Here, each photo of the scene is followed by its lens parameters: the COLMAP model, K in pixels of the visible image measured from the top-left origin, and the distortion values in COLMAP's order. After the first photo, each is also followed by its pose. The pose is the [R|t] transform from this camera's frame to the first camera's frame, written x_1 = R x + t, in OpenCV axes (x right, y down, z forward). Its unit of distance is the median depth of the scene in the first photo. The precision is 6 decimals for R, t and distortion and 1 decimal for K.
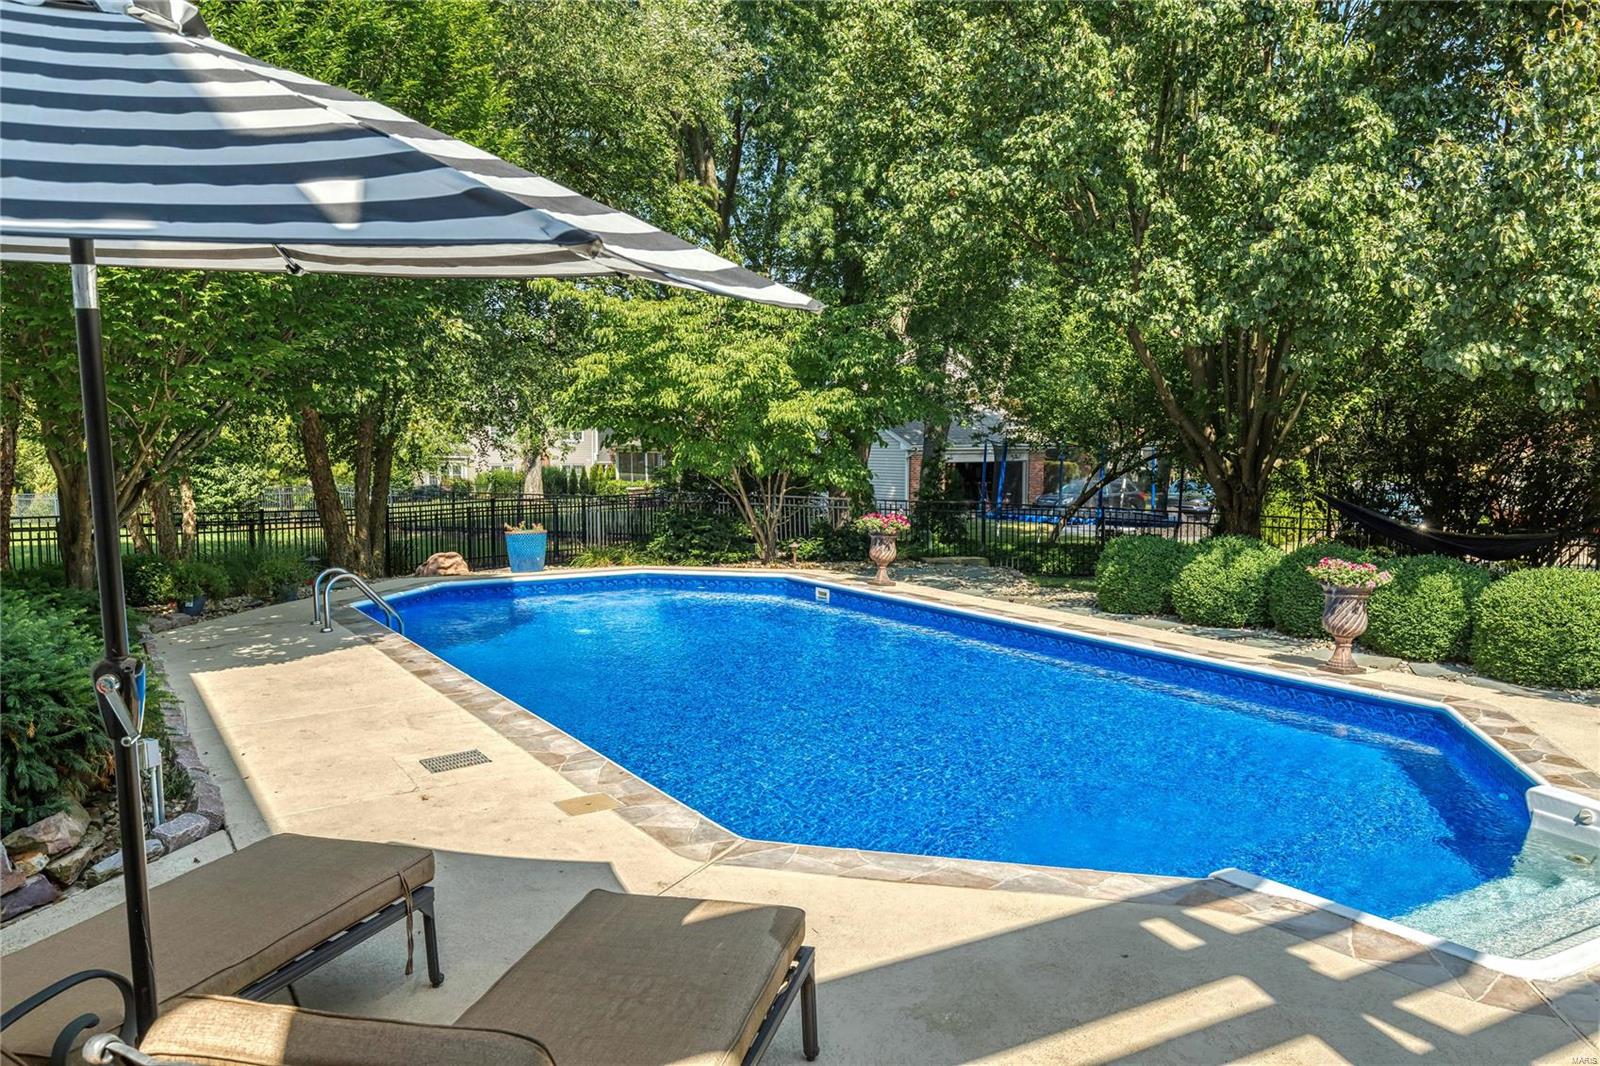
lens RADIAL K [[1272.0, 0, 813.9], [0, 1272.0, 513.5], [0, 0, 1]] dist [-0.005832, -0.007480]
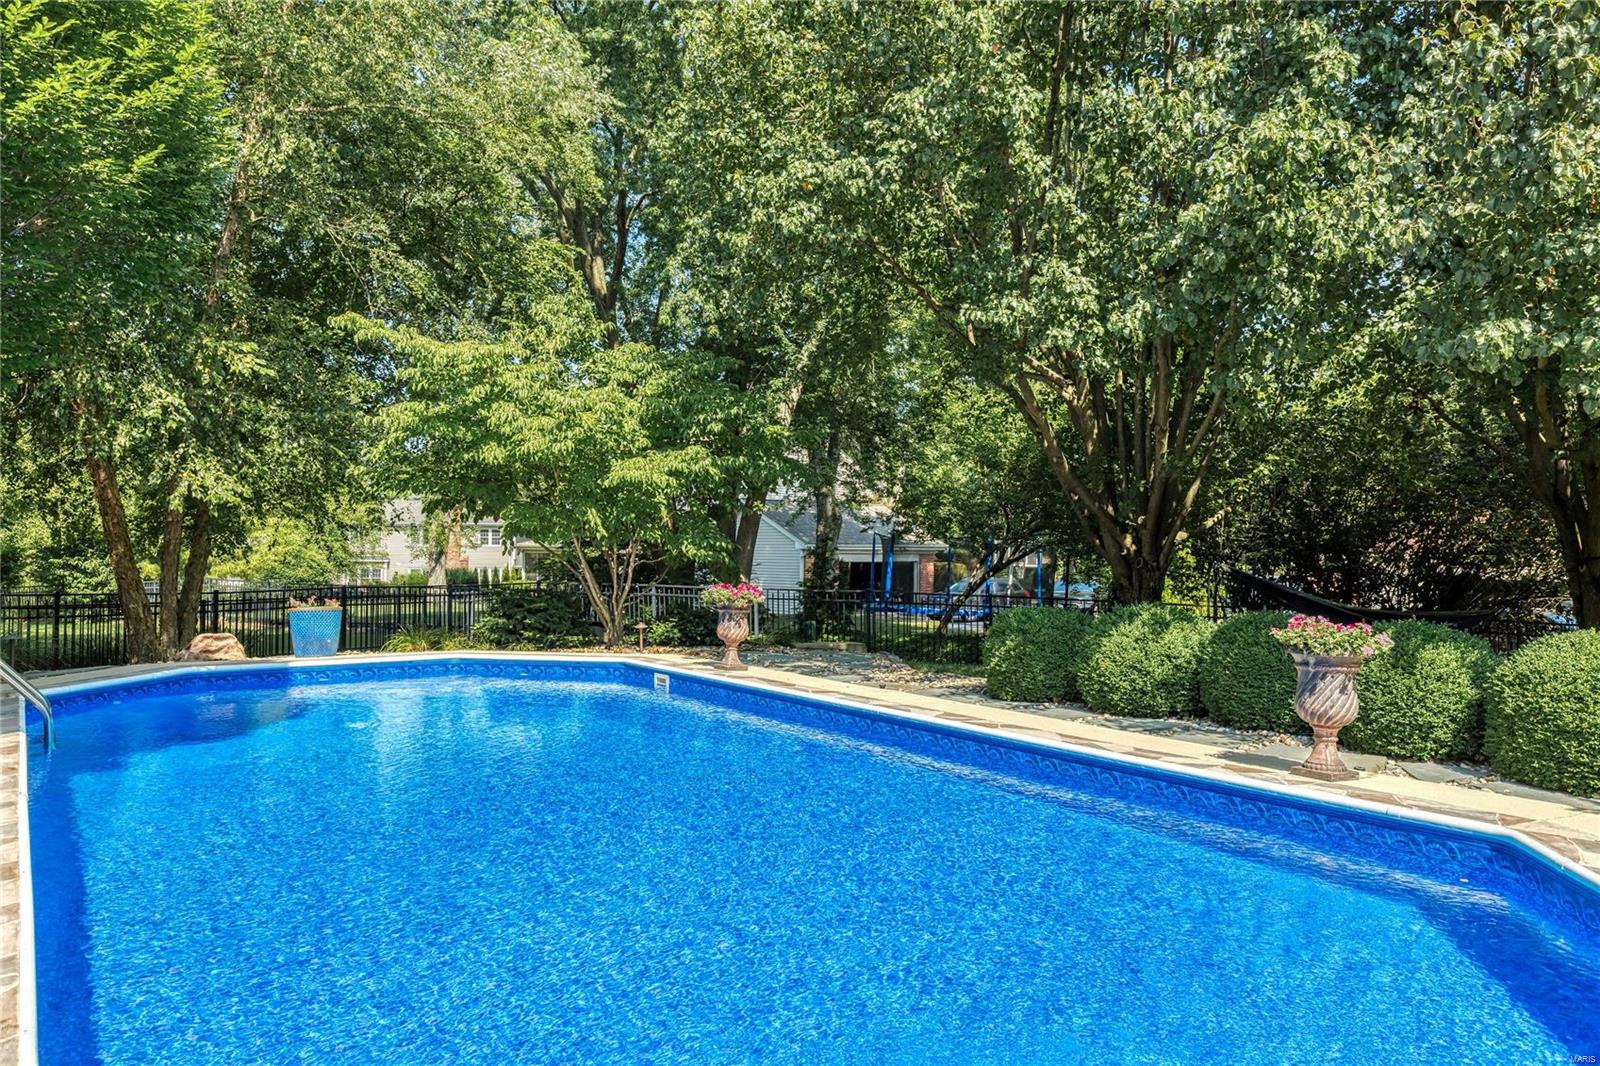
lens RADIAL K [[1160.2, 0, 800.0], [0, 1160.2, 533.0], [0, 0, 1]] dist [-0.004933, -0.003048]
pose [[0.998114, 0.004073, 0.061249, 0.059088], [0.000432, 0.997305, -0.073359, 0.026105], [-0.061382, 0.073247, 0.995423, 0.264488]]
